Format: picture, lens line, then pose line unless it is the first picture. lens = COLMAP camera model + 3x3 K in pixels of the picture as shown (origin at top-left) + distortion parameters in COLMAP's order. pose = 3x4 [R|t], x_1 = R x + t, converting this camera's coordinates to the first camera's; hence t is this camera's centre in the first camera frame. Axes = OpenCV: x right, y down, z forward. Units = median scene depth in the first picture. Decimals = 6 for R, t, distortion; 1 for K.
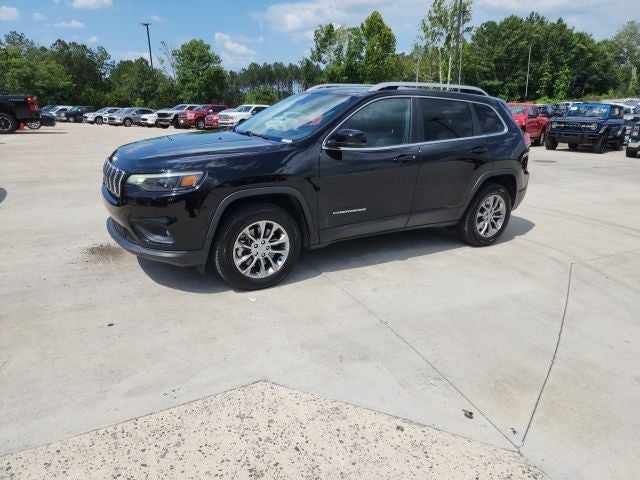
lens RADIAL K [[427.6, 0, 321.4], [0, 427.6, 235.6], [0, 0, 1]] dist [0.062646, -0.053849]
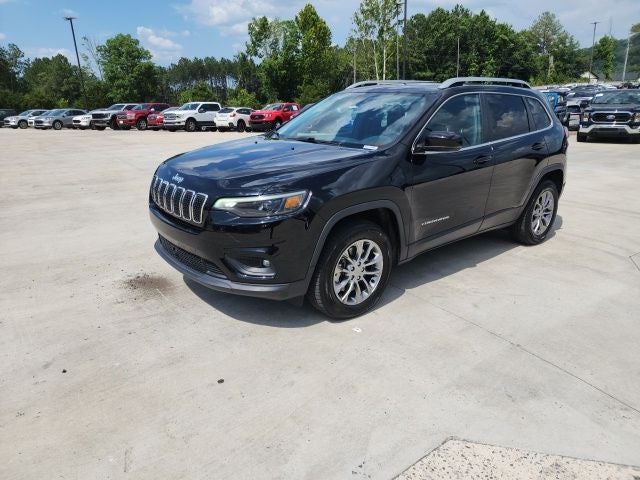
lens RADIAL K [[427.6, 0, 318.5], [0, 427.6, 235.1], [0, 0, 1]] dist [0.062646, -0.053849]
pose [[0.989904, -0.069016, 0.123805, -0.027868], [0.067549, 0.997587, 0.016012, -0.005483], [-0.124611, -0.007487, 0.992177, 0.011184]]
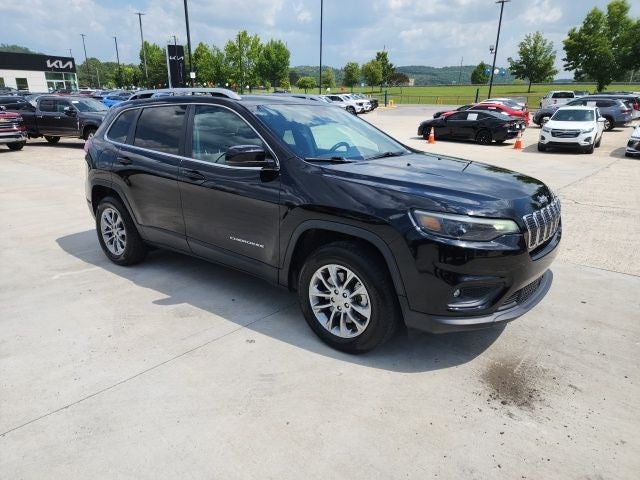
lens RADIAL K [[428.1, 0, 310.9], [0, 428.1, 241.9], [0, 0, 1]] dist [0.074715, -0.070766]
pose [[-0.335889, -0.300488, 0.892685, -0.092648], [0.266318, 0.878776, 0.396013, -0.046255], [-0.903468, 0.370754, -0.215146, 0.137668]]
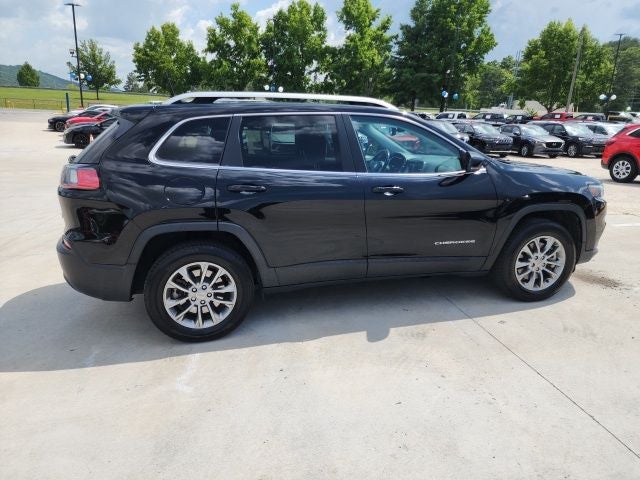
lens RADIAL K [[428.1, 0, 321.4], [0, 428.1, 236.1], [0, 0, 1]] dist [0.074715, -0.070766]
pose [[-0.956871, -0.114184, 0.267135, -0.015501], [0.045163, 0.849877, 0.525042, -0.065117], [-0.286983, 0.514462, -0.808066, 0.207203]]
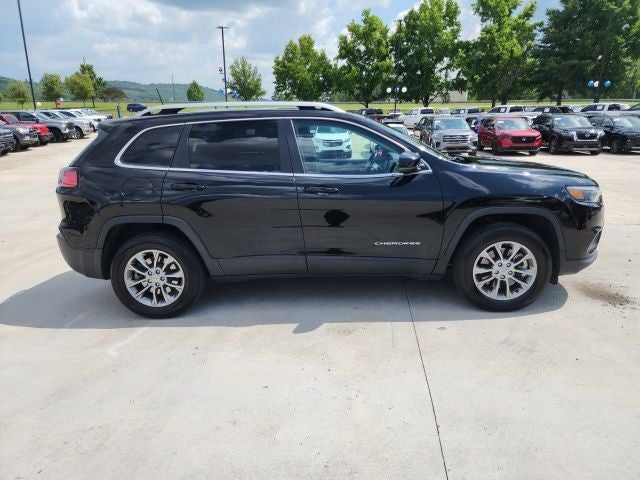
lens RADIAL K [[428.1, 0, 325.0], [0, 428.1, 235.7], [0, 0, 1]] dist [0.074715, -0.070766]
pose [[-0.832787, -0.147046, 0.533708, -0.050921], [0.163057, 0.856155, 0.490317, -0.062913], [-0.529036, 0.495354, -0.689018, 0.196023]]
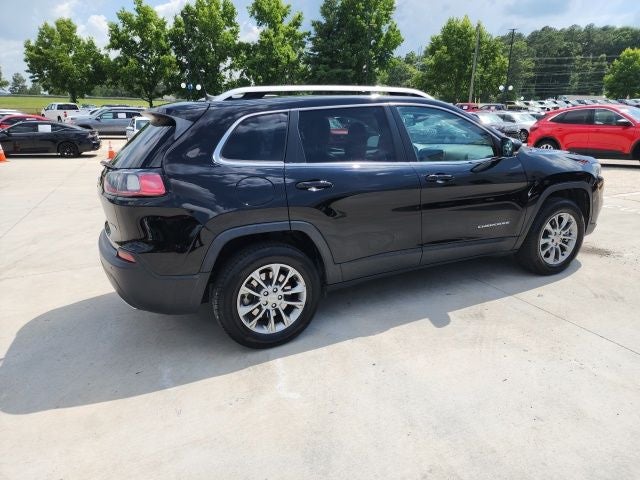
lens RADIAL K [[428.1, 0, 317.8], [0, 428.1, 238.9], [0, 0, 1]] dist [0.074715, -0.070766]
pose [[-0.994206, -0.036652, 0.101054, 0.008899], [0.024015, 0.840583, 0.541150, -0.065077], [-0.104778, 0.540441, -0.834832, 0.211673]]
